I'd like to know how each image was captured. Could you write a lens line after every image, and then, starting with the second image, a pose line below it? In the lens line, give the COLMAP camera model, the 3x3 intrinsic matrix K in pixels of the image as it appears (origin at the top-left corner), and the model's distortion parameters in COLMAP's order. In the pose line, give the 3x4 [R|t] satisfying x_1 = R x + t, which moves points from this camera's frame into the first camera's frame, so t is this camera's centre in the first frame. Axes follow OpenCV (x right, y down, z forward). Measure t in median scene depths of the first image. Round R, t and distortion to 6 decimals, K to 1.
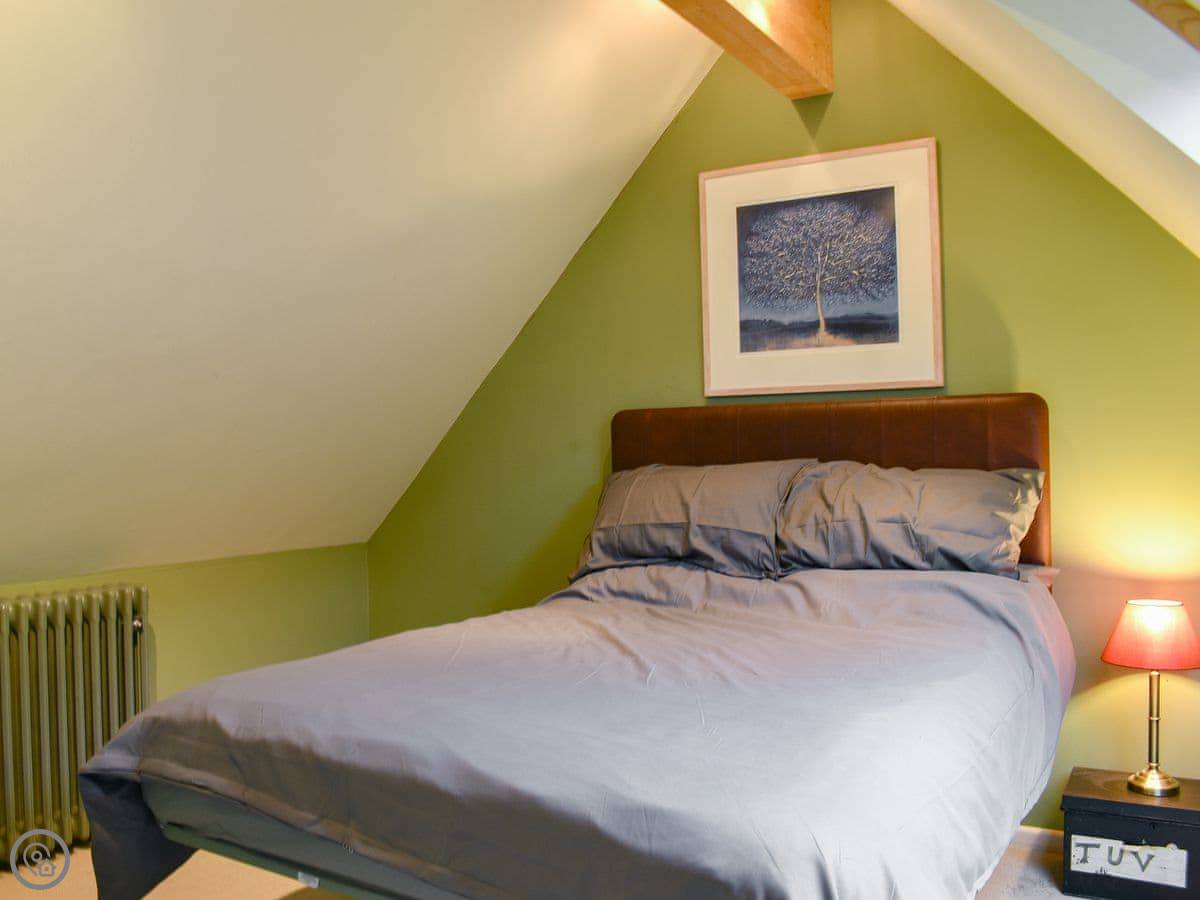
lens RADIAL K [[1108.1, 0, 528.6], [0, 1108.1, 451.0], [0, 0, 1]] dist [-0.083131, 0.009244]
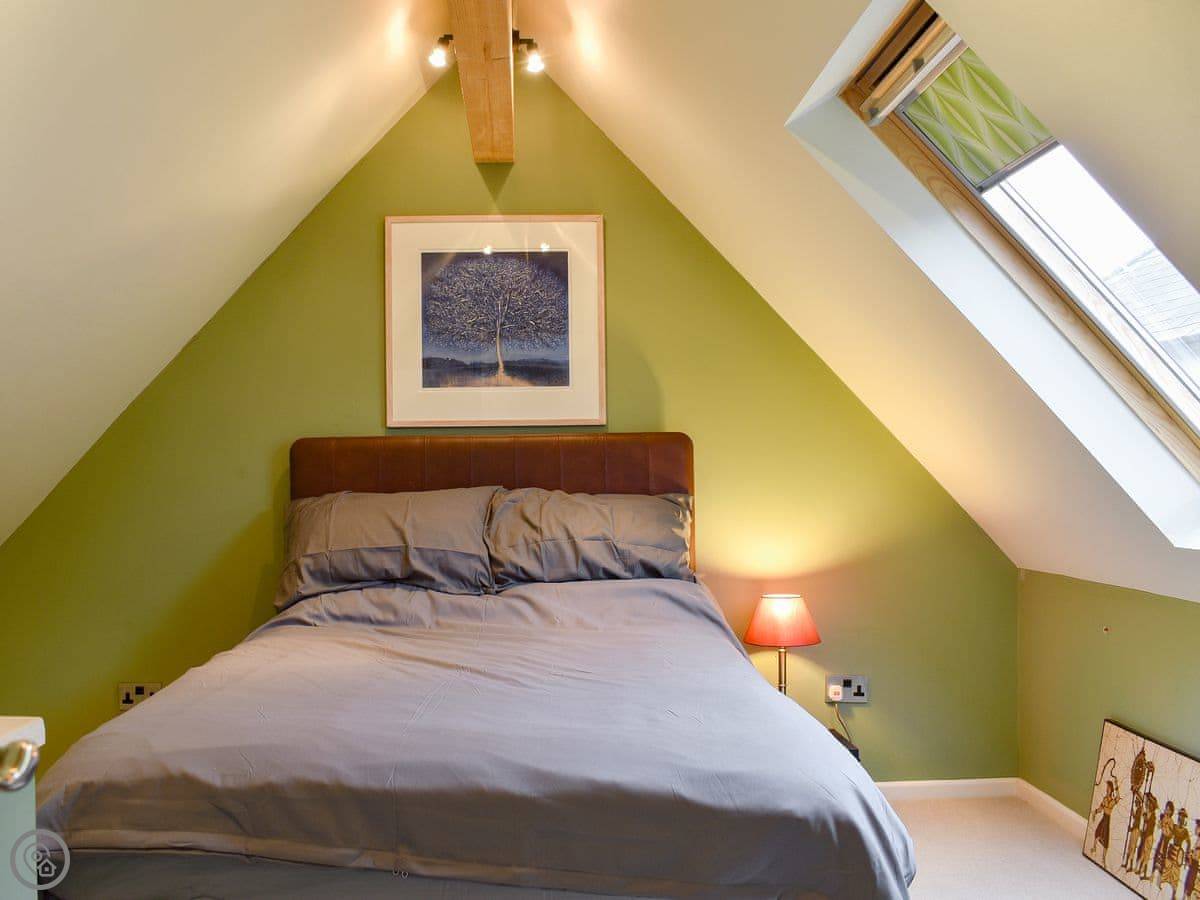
lens RADIAL K [[1108.1, 0, 528.6], [0, 1108.1, 451.0], [0, 0, 1]] dist [-0.083131, 0.009244]
pose [[0.824207, 0.017500, 0.566018, -0.363312], [-0.002614, 0.999629, -0.027100, 0.001966], [-0.566283, 0.020857, 0.823947, 0.057741]]
